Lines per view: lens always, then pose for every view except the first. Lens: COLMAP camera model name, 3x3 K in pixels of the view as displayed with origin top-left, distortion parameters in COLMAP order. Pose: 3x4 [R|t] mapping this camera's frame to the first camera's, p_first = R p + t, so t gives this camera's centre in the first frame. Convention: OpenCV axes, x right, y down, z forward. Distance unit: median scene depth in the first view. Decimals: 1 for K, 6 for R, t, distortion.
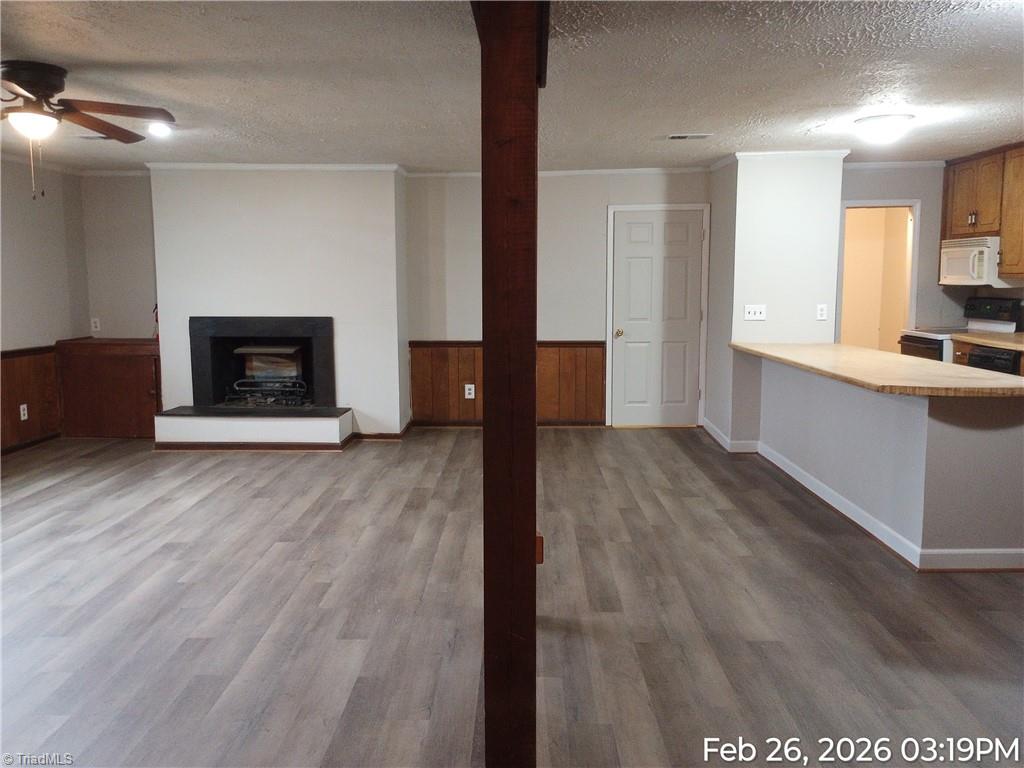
lens RADIAL K [[839.9, 0, 511.4], [0, 839.9, 382.4], [0, 0, 1]] dist [0.047965, -0.053452]
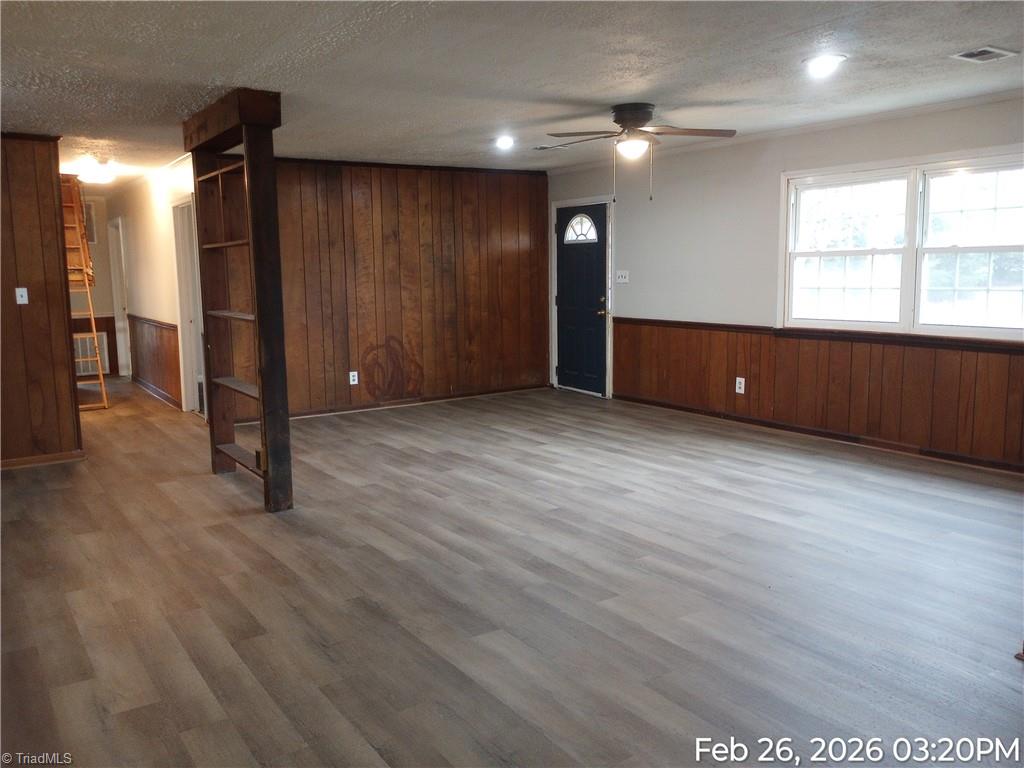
lens RADIAL K [[839.9, 0, 510.3], [0, 839.9, 382.6], [0, 0, 1]] dist [0.047965, -0.053452]
pose [[-0.821328, 0.091297, -0.563103, 0.350183], [-0.050928, 0.971434, 0.231783, -0.203551], [0.568179, 0.219047, -0.793216, 1.738290]]
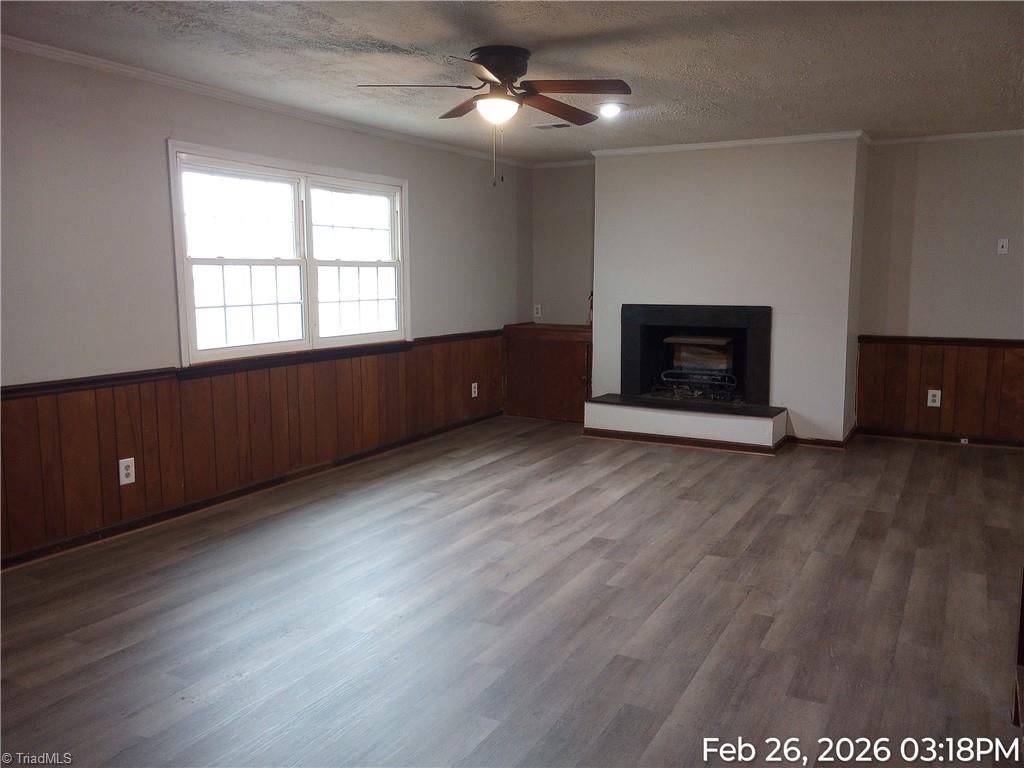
lens RADIAL K [[839.9, 0, 506.7], [0, 839.9, 383.5], [0, 0, 1]] dist [0.047965, -0.053452]
pose [[0.883499, 0.059013, -0.464701, -0.058501], [-0.053024, 0.998256, 0.025959, -0.005284], [0.465422, 0.001705, 0.885087, 0.100237]]
